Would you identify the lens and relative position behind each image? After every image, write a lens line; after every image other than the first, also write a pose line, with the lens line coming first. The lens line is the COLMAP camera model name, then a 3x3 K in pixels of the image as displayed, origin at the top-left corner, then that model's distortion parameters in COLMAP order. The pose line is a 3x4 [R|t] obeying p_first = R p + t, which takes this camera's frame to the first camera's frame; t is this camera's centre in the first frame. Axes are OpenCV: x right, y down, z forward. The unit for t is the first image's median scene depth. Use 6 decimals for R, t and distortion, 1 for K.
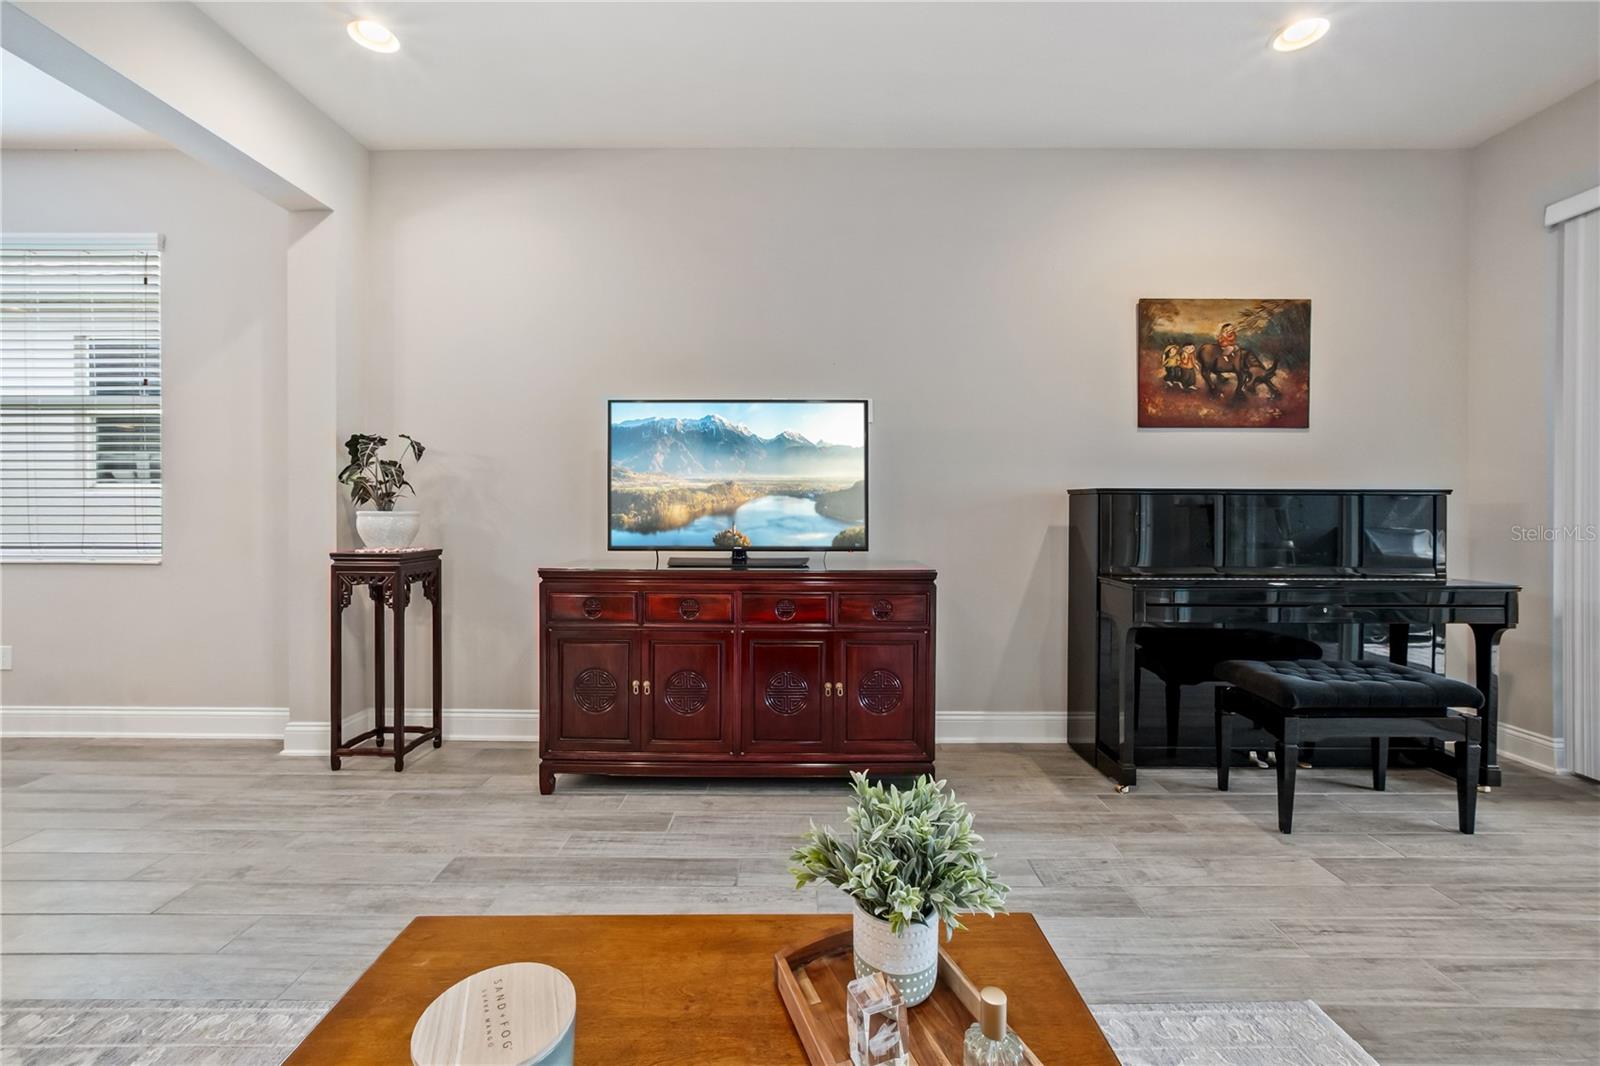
lens RADIAL K [[638.6, 0, 781.0], [0, 638.6, 510.3], [0, 0, 1]] dist [-0.016635, 0.006435]
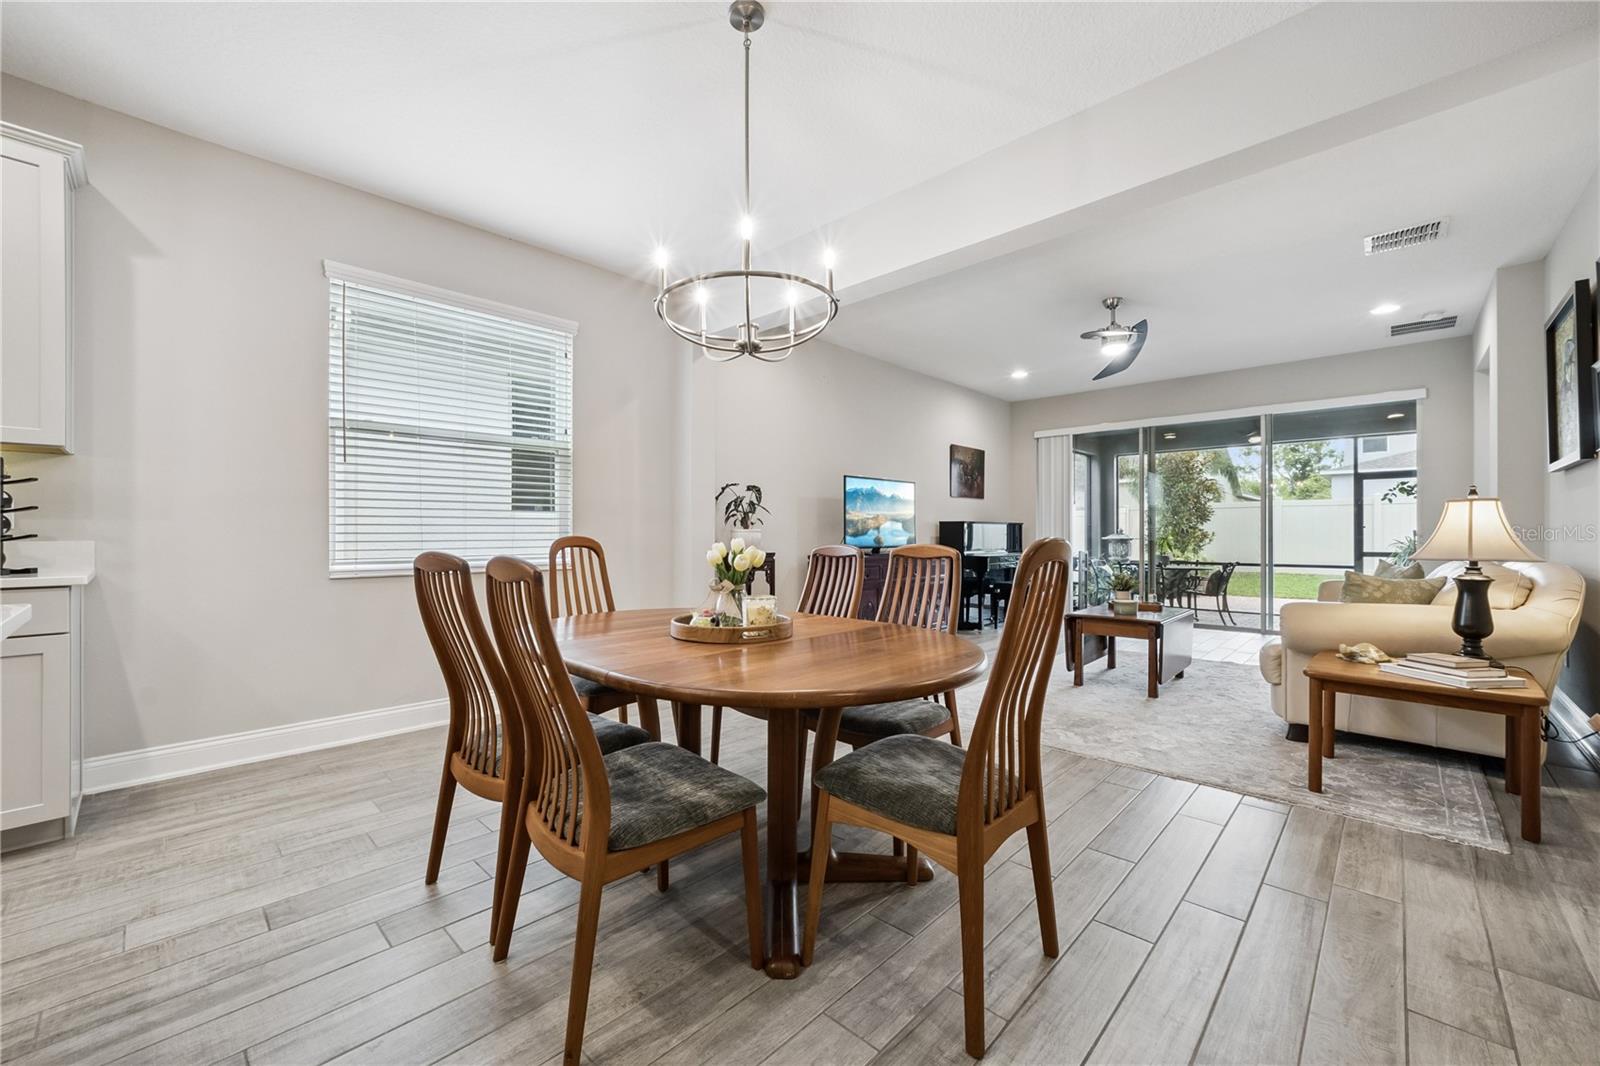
lens RADIAL K [[638.6, 0, 783.7], [0, 638.6, 535.3], [0, 0, 1]] dist [-0.016635, 0.006435]
pose [[0.697535, -0.004372, 0.716537, -1.821141], [0.004827, 0.999987, 0.001402, 0.015133], [-0.716534, 0.002480, 0.697547, -0.280299]]
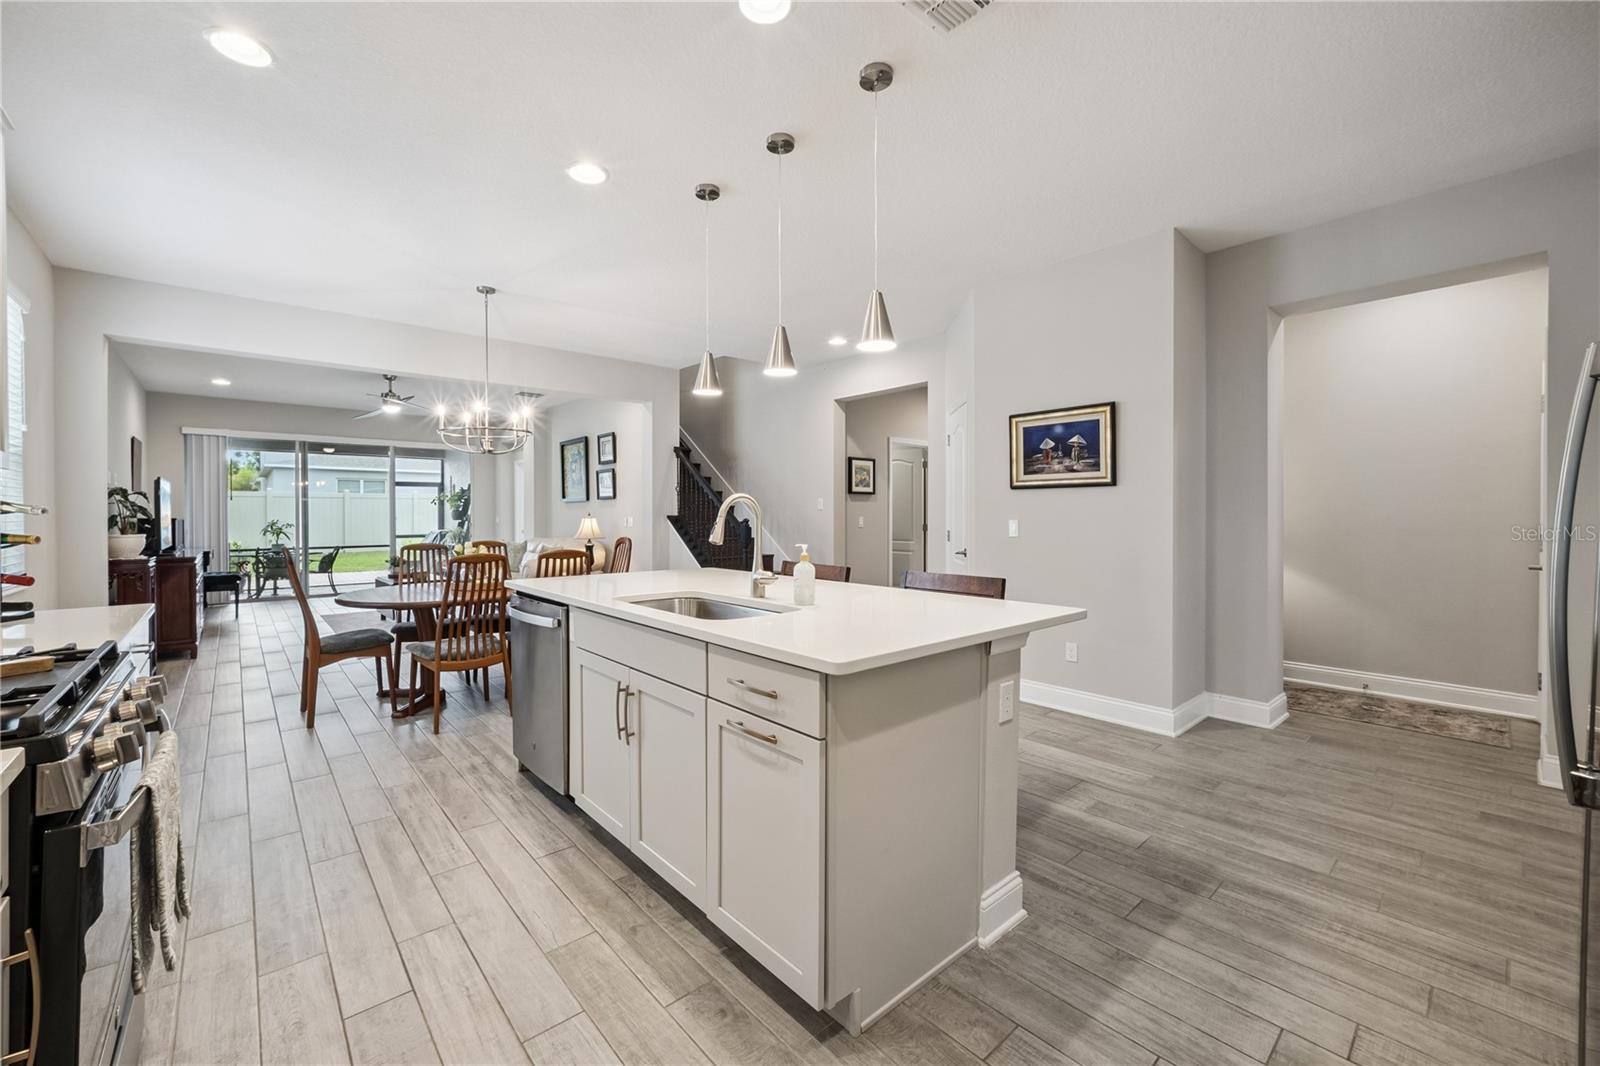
lens RADIAL K [[638.6, 0, 791.3], [0, 638.6, 521.9], [0, 0, 1]] dist [-0.016635, 0.006435]
pose [[-0.661373, -0.011233, 0.749973, -3.041469], [0.002454, 0.999850, 0.017140, -0.056615], [-0.750054, 0.013177, -0.661246, 0.794785]]
